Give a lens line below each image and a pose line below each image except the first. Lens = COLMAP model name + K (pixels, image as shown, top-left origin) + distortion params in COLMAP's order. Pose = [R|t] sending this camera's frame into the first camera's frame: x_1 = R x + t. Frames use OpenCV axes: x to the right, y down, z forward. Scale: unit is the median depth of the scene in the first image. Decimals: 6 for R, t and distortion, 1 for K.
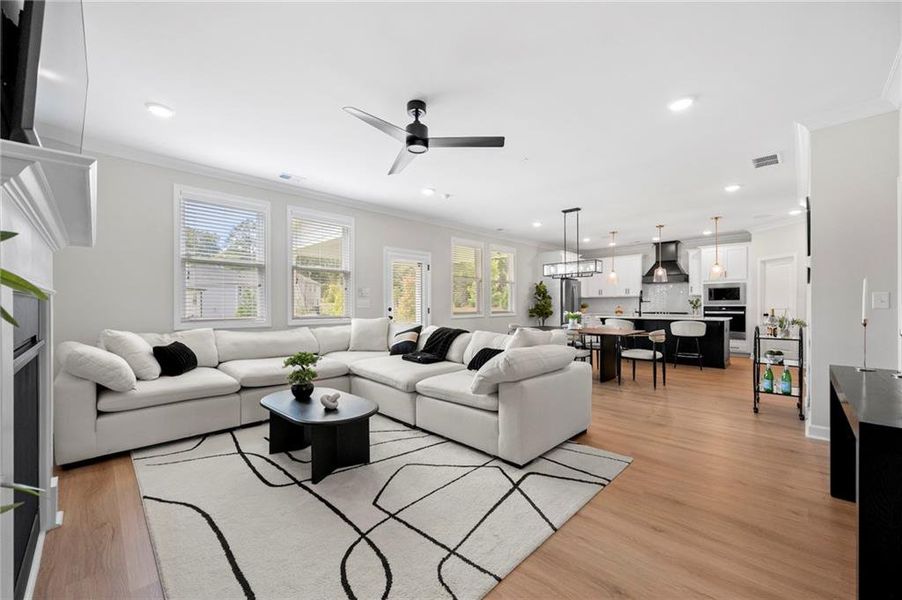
lens RADIAL K [[354.4, 0, 452.2], [0, 354.4, 305.2], [0, 0, 1]] dist [-0.000806, -0.000113]
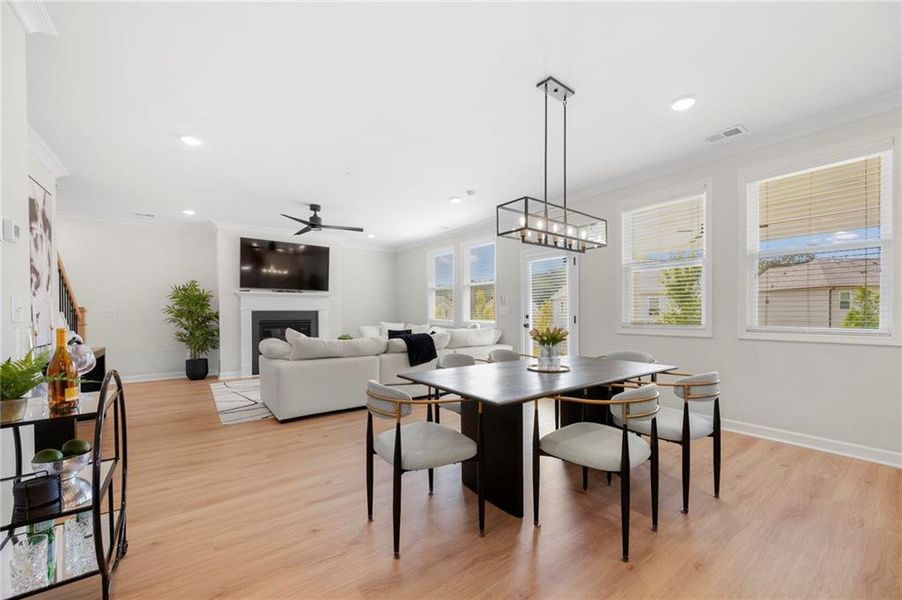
lens RADIAL K [[355.6, 0, 447.9], [0, 355.6, 315.4], [0, 0, 1]] dist [-0.001827, -0.000247]
pose [[-0.158768, 0.015896, -0.987188, 1.897873], [0.006486, 0.999866, 0.015057, -0.015730], [0.987295, -0.004012, -0.158850, 2.285359]]
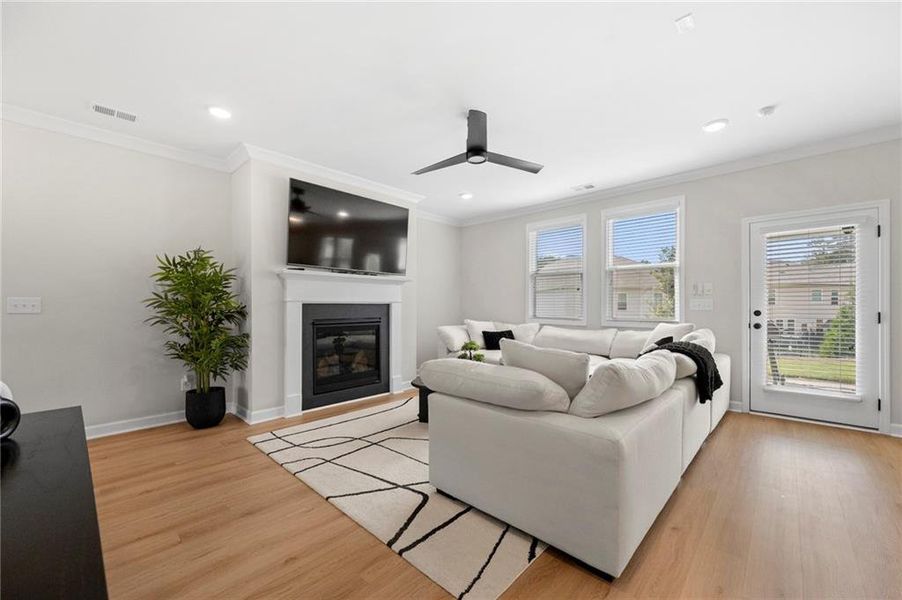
lens RADIAL K [[354.4, 0, 452.2], [0, 354.4, 305.2], [0, 0, 1]] dist [-0.000806, -0.000113]
pose [[0.029661, 0.001382, -0.999559, 1.104025], [0.002401, 0.999996, 0.001454, -0.011113], [0.999557, -0.002443, 0.029658, 1.026596]]
